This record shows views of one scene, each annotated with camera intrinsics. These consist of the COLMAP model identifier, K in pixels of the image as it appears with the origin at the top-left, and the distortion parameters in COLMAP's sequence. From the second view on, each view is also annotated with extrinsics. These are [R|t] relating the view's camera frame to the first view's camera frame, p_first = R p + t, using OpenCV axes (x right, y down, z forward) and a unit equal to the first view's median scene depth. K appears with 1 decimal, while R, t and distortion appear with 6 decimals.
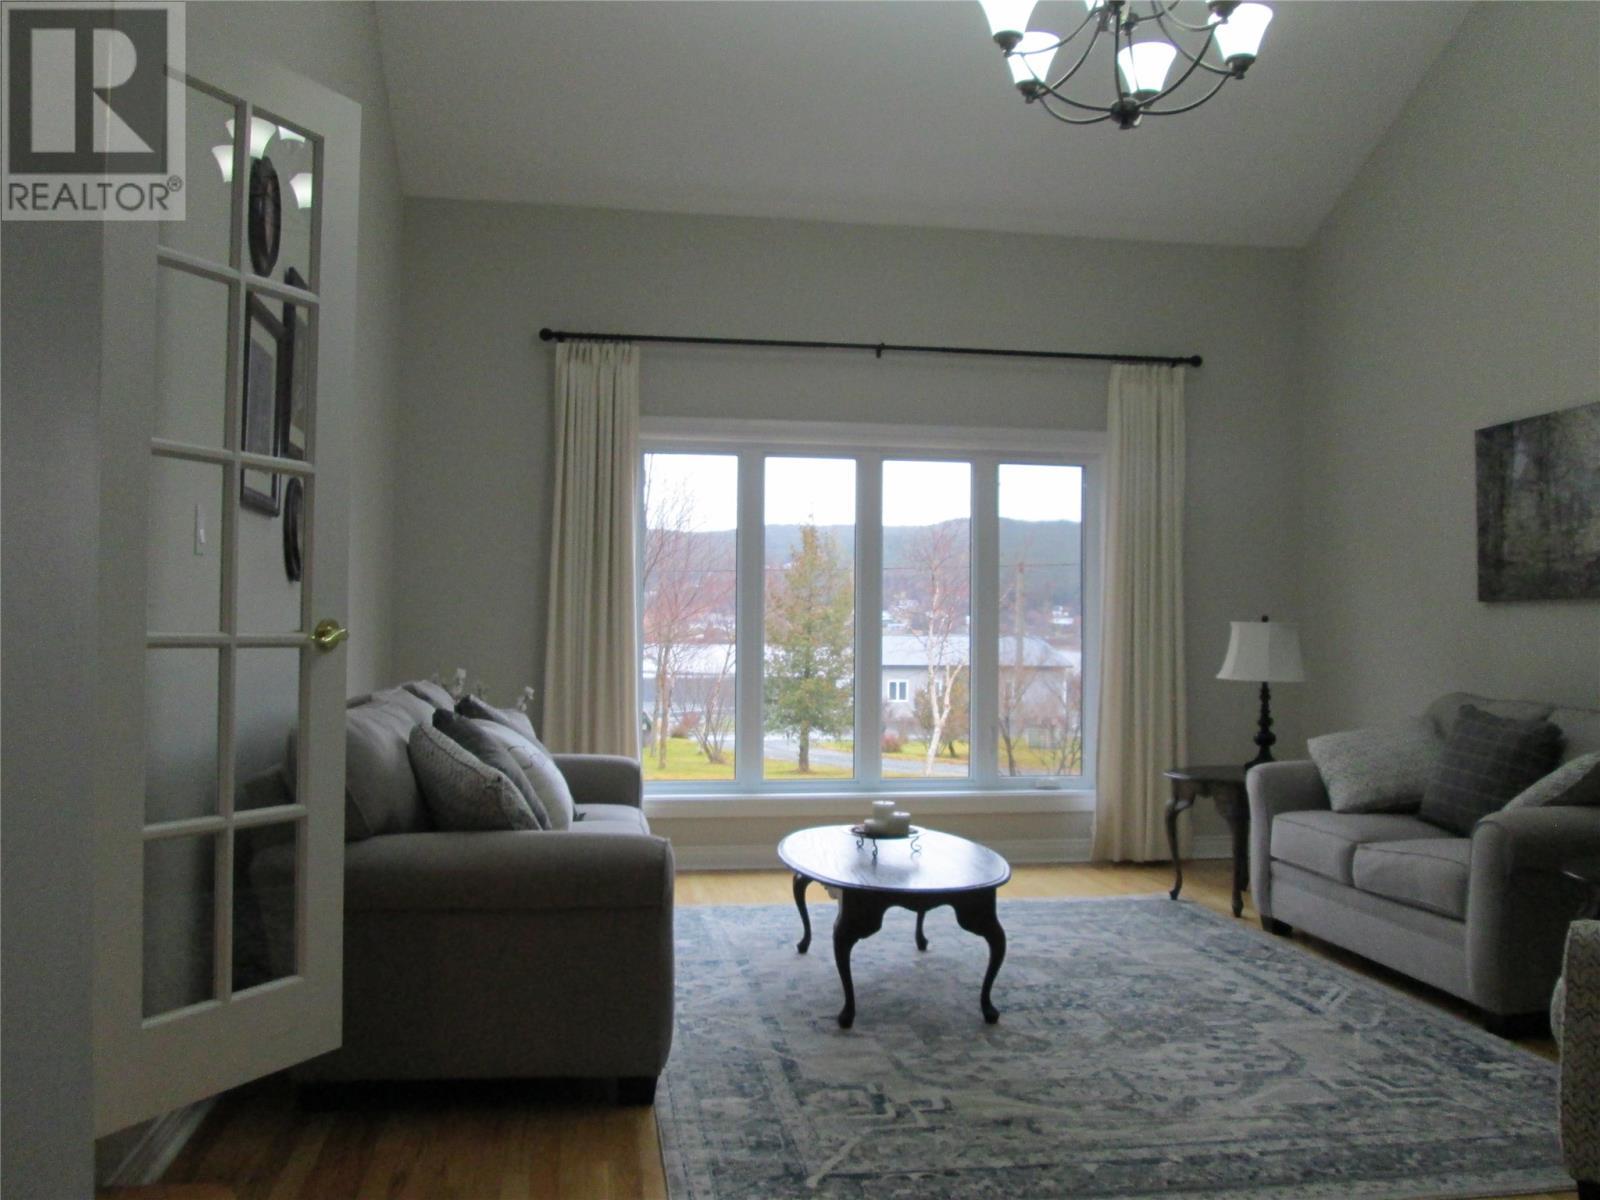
lens RADIAL K [[1321.2, 0, 795.6], [0, 1321.2, 595.3], [0, 0, 1]] dist [-0.049279, 0.009279]
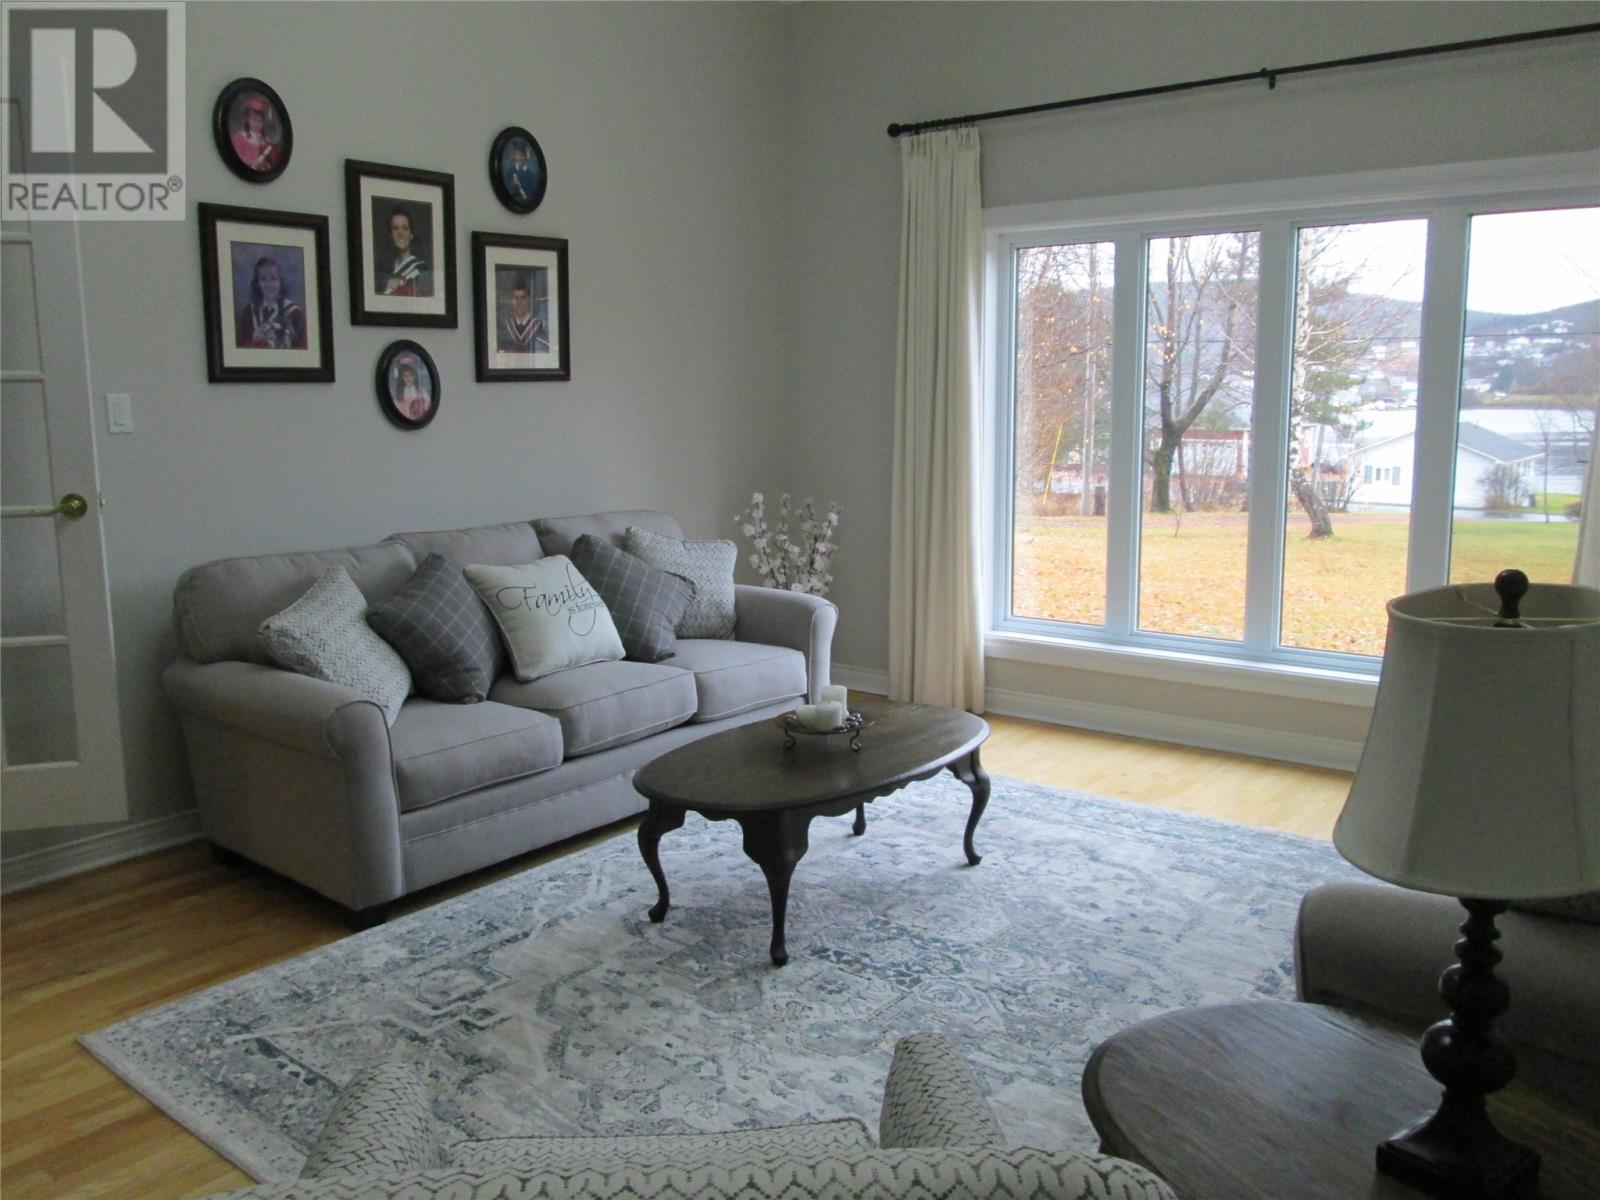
lens RADIAL K [[1321.2, 0, 803.3], [0, 1321.2, 597.4], [0, 0, 1]] dist [-0.049279, 0.009279]
pose [[0.682783, 0.097238, -0.724122, 0.847806], [0.033114, 0.985967, 0.163623, -0.051574], [0.729870, -0.135698, 0.669982, 0.537753]]
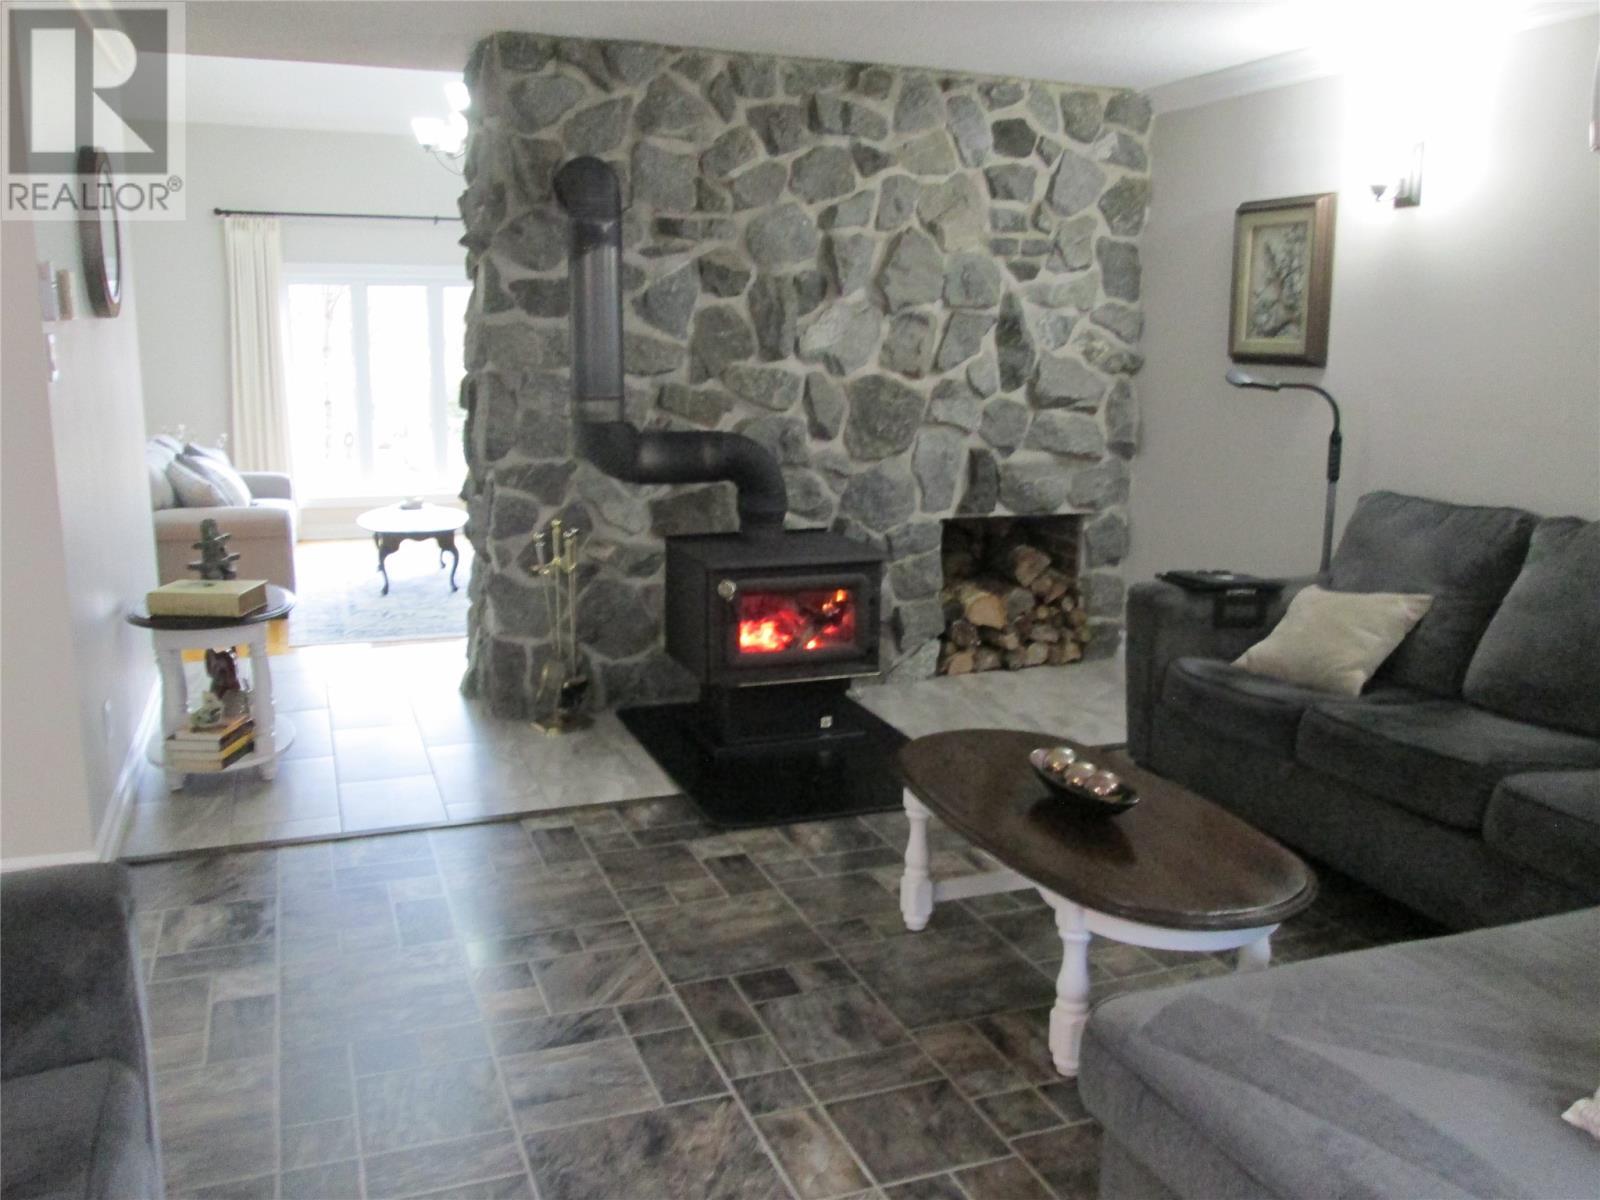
lens RADIAL K [[1321.2, 0, 806.3], [0, 1321.2, 603.8], [0, 0, 1]] dist [-0.049279, 0.009279]
pose [[0.977985, -0.034347, 0.205828, 0.306663], [-0.012895, 0.974529, 0.223889, -0.177509], [-0.208276, -0.221614, 0.952632, -1.395261]]
